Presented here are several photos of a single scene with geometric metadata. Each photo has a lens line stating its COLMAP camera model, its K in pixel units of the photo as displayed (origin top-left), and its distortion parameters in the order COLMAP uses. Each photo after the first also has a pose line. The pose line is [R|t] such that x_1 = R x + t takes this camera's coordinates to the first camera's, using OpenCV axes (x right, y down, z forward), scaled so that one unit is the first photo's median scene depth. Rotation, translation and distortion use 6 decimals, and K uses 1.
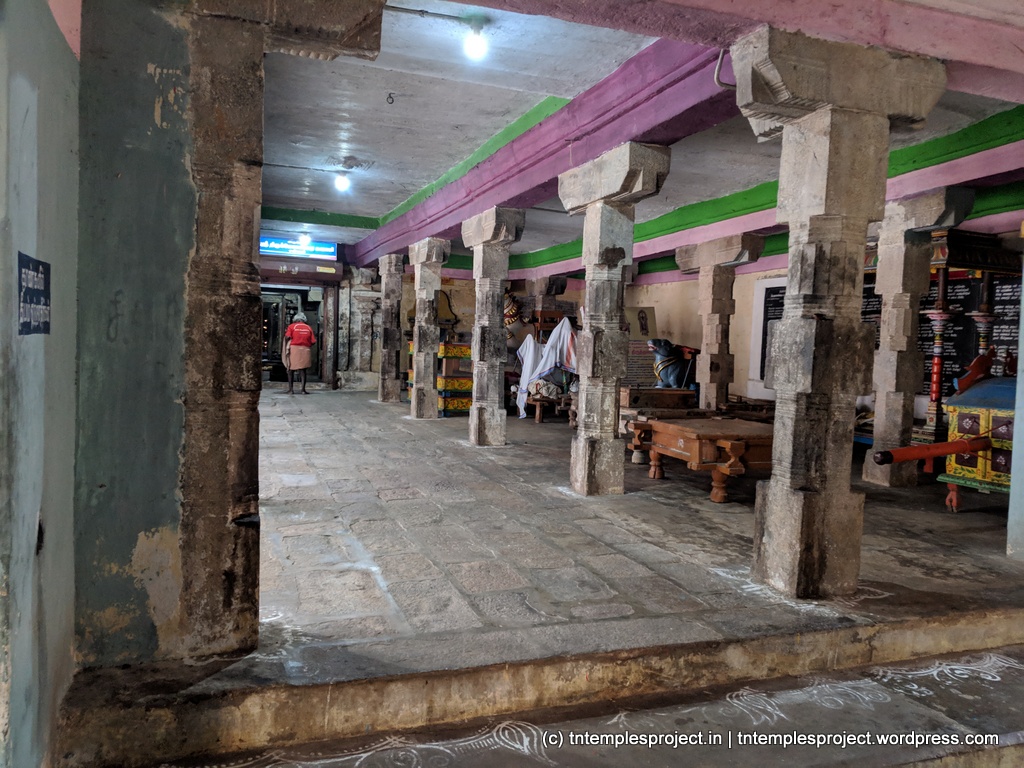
lens RADIAL K [[817.3, 0, 507.0], [0, 817.3, 384.0], [0, 0, 1]] dist [0.032453, -0.038481]
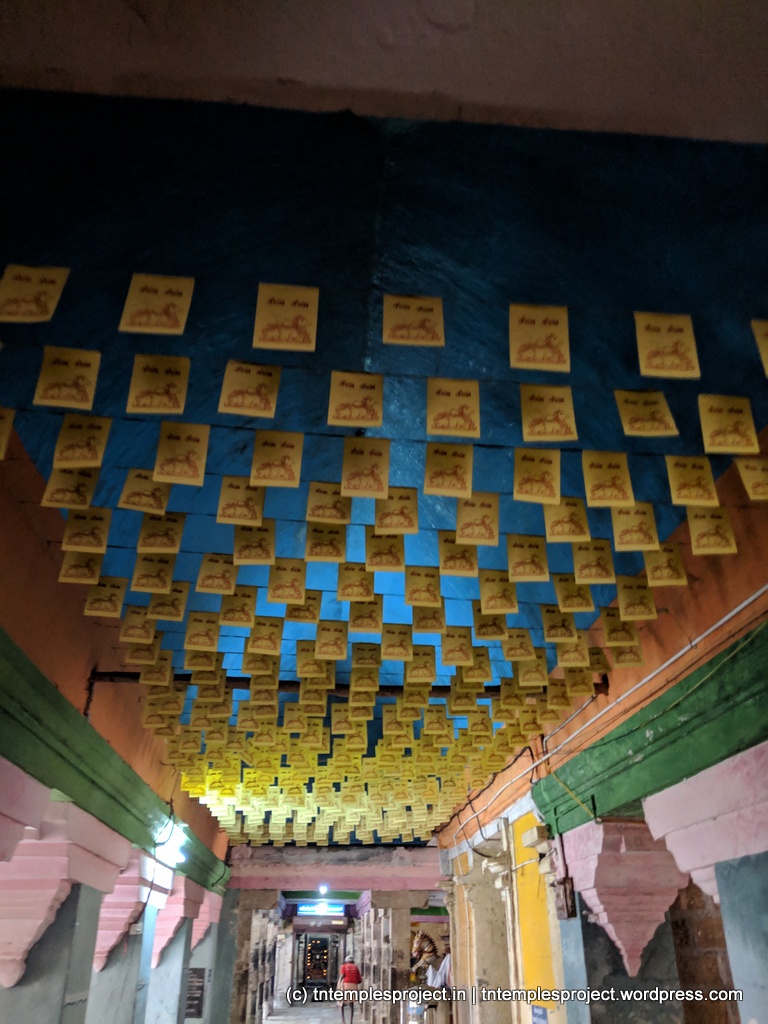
lens RADIAL K [[817.3, 0, 385.0], [0, 817.3, 519.7], [0, 0, 1]] dist [0.032453, -0.038481]
pose [[0.964606, -0.149947, -0.216912, 0.362469], [0.016693, 0.855661, -0.517268, 0.026326], [0.263166, 0.495339, 0.827878, -0.775175]]
